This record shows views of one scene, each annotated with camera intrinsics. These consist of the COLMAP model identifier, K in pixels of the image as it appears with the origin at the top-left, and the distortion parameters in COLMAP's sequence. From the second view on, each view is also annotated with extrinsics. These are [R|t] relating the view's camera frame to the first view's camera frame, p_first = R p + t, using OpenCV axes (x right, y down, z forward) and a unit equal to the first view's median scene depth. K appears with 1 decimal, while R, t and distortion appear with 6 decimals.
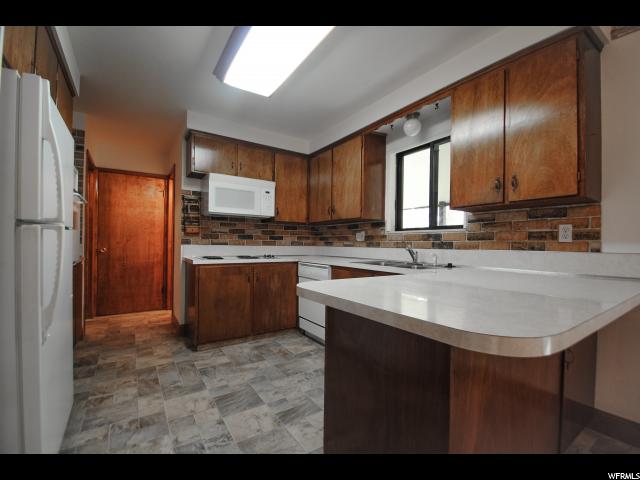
lens RADIAL K [[283.8, 0, 318.6], [0, 283.8, 242.3], [0, 0, 1]] dist [-0.003425, -0.000159]
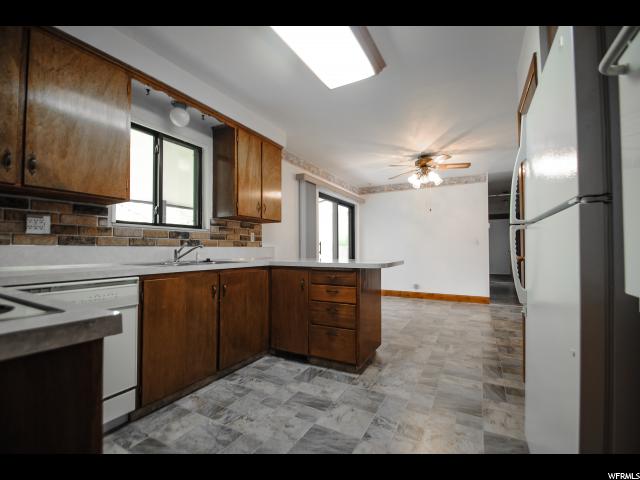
lens RADIAL K [[283.8, 0, 318.0], [0, 283.8, 241.2], [0, 0, 1]] dist [-0.003425, -0.000159]
pose [[-0.462800, 0.014667, 0.886342, -0.780614], [-0.007144, 0.999769, -0.020274, 0.022830], [-0.886434, -0.015715, -0.462588, 1.127662]]
